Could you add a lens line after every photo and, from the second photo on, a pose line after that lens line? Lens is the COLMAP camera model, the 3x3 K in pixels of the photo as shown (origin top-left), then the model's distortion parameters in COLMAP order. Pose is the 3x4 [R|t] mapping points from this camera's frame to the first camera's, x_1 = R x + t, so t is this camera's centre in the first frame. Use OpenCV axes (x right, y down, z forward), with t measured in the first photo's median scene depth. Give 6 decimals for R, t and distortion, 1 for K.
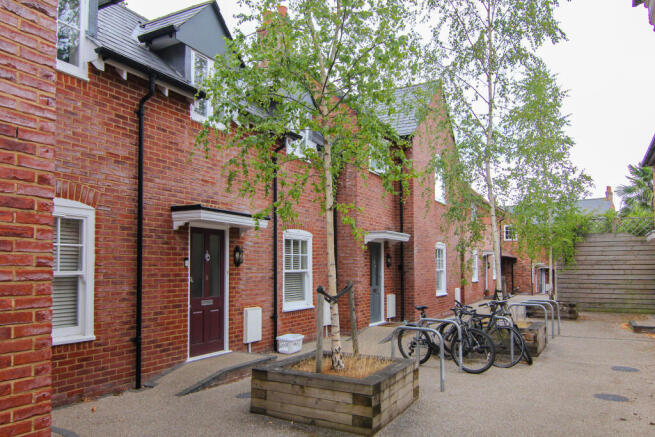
lens RADIAL K [[491.7, 0, 327.7], [0, 491.7, 248.8], [0, 0, 1]] dist [-0.001186, -0.000668]
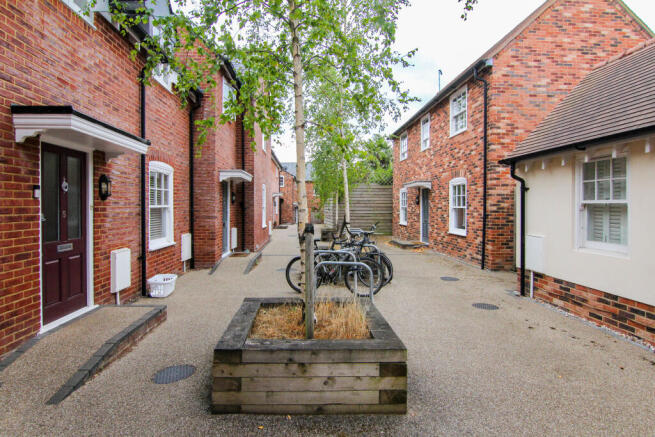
lens RADIAL K [[345.6, 0, 323.4], [0, 345.6, 209.3], [0, 0, 1]] dist [-0.022921, -0.000804]
pose [[0.851531, 0.000517, 0.524304, -0.179095], [-0.025421, 0.998864, 0.040301, 0.020398], [-0.523687, -0.047646, 0.850577, 0.351978]]
